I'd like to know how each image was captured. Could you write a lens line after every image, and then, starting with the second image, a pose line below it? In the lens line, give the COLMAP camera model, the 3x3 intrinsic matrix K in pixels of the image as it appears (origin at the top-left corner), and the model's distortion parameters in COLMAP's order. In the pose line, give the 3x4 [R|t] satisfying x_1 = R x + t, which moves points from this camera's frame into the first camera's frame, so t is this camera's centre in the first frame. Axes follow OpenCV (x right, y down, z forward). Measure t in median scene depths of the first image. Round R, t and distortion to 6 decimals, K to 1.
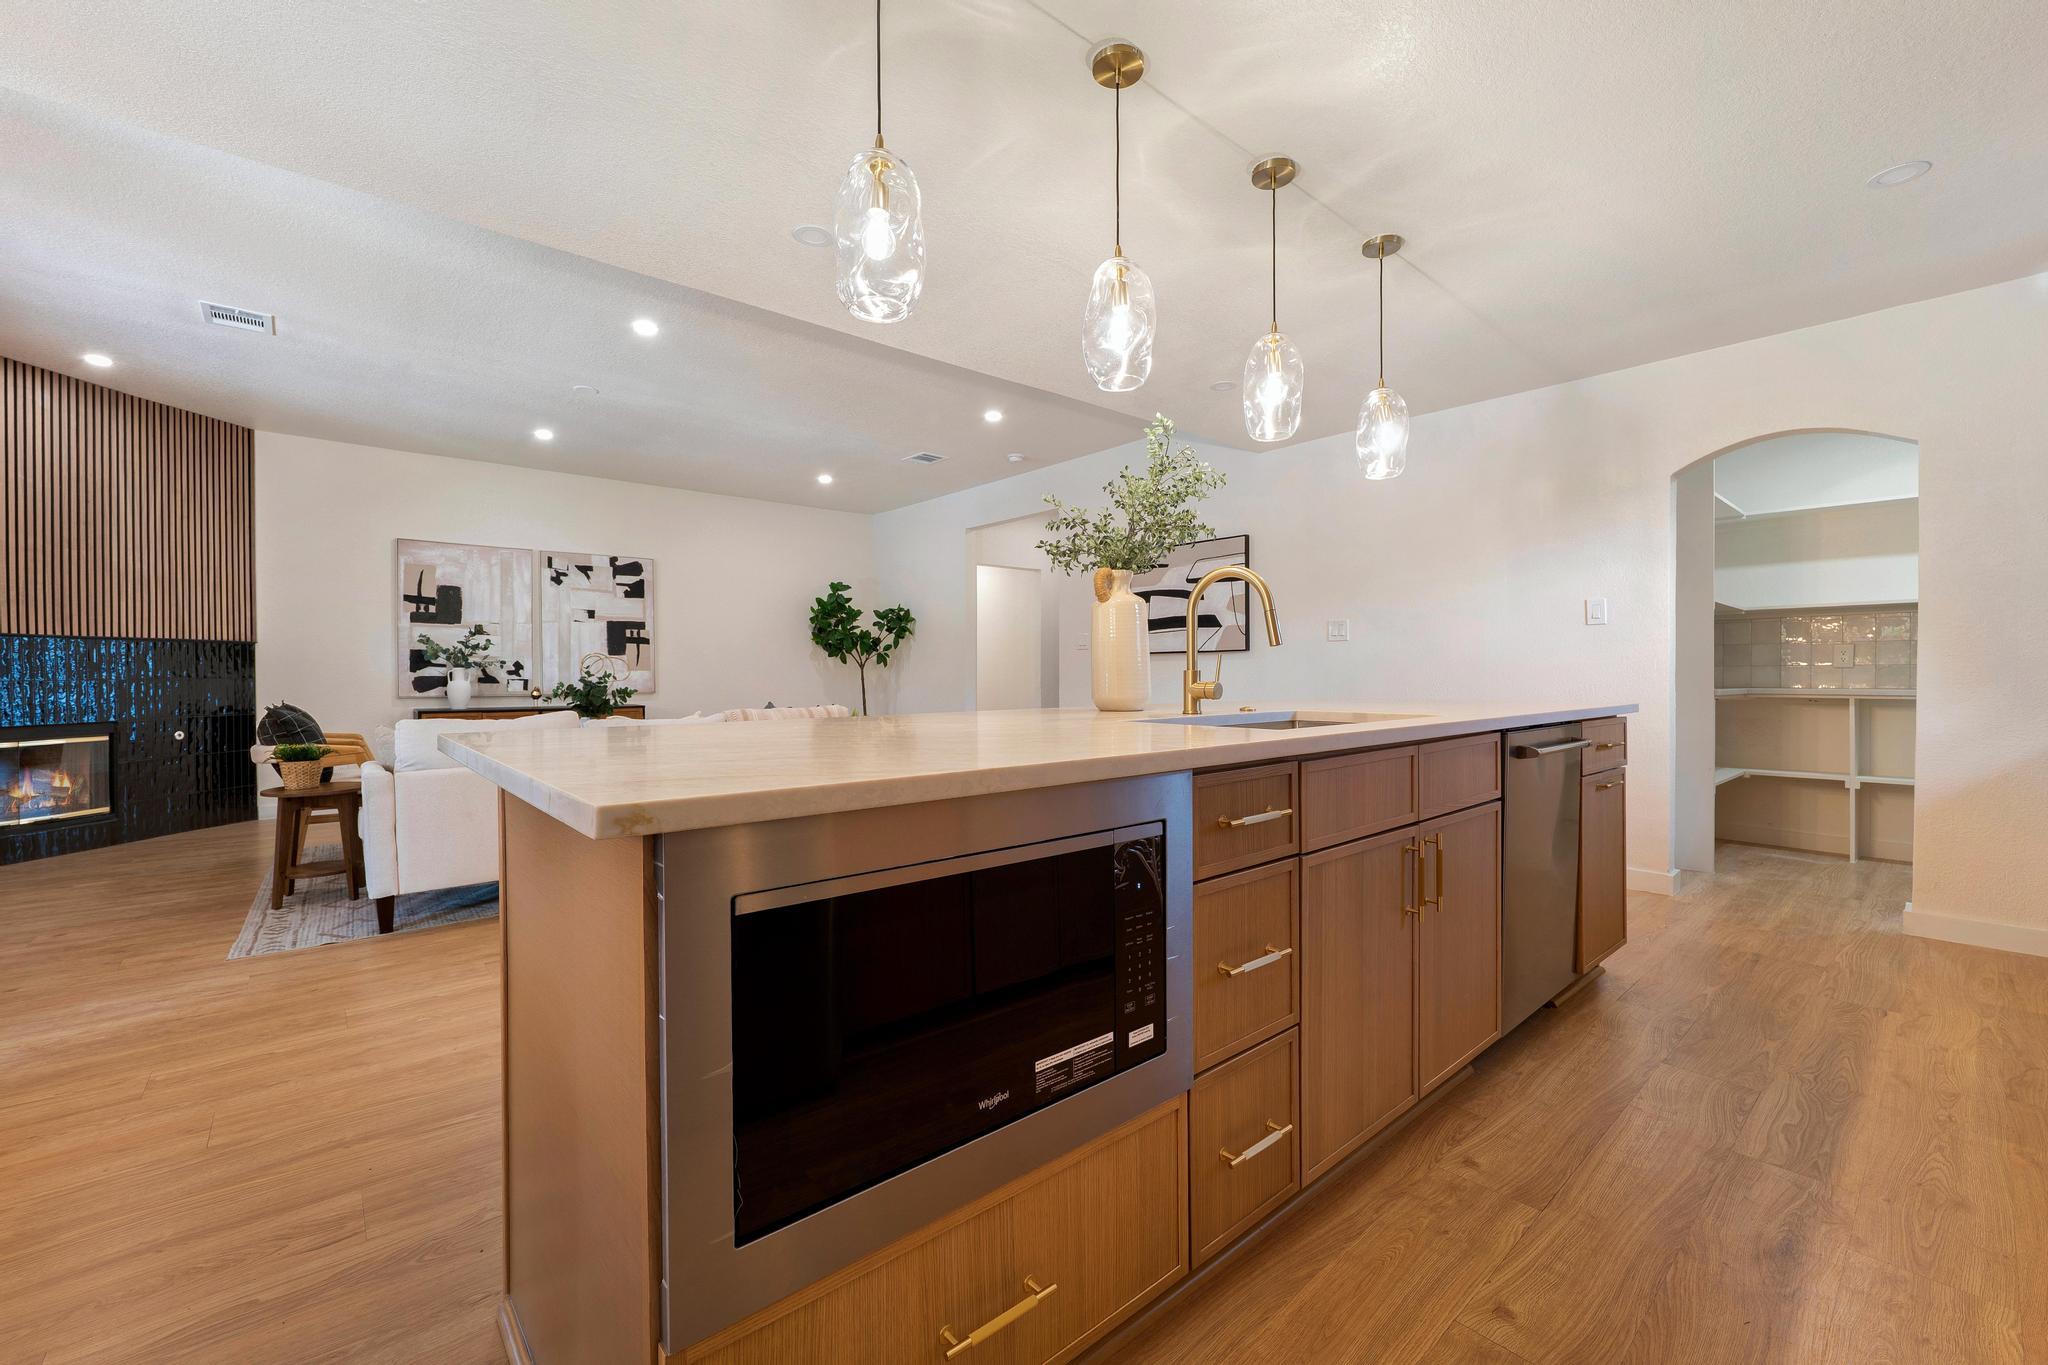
lens RADIAL K [[835.4, 0, 1025.7], [0, 835.4, 674.5], [0, 0, 1]] dist [-0.006746, 0.000703]
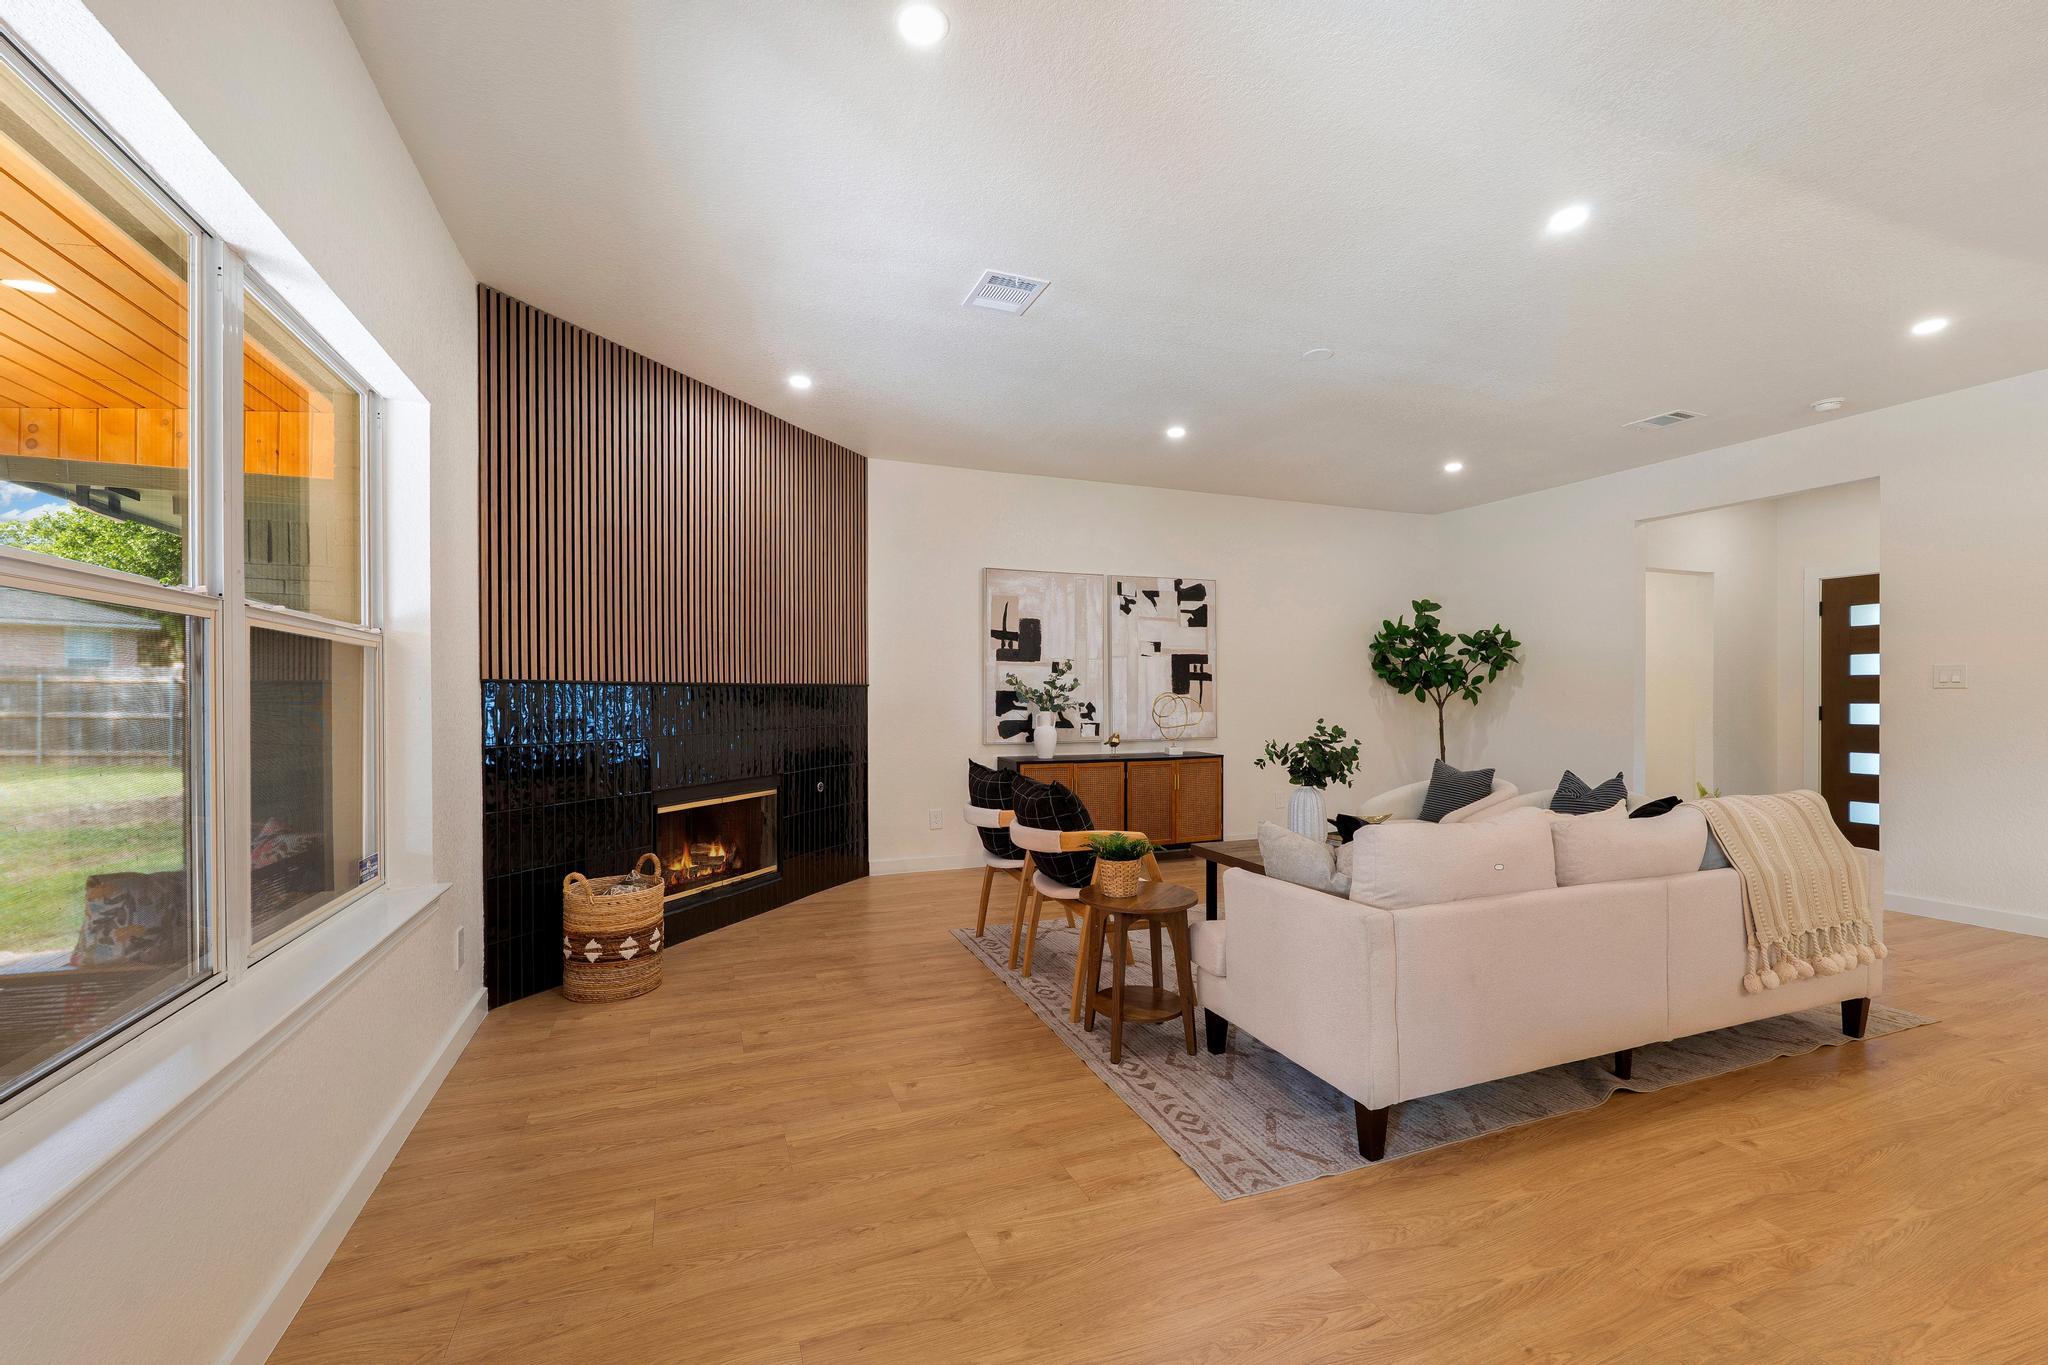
lens RADIAL K [[835.4, 0, 1014.1], [0, 835.4, 698.8], [0, 0, 1]] dist [-0.006746, 0.000703]
pose [[0.945516, 0.002287, -0.325567, -0.391557], [0.000163, 0.999972, 0.007497, -0.025891], [0.325575, -0.007142, 0.945489, 0.139459]]
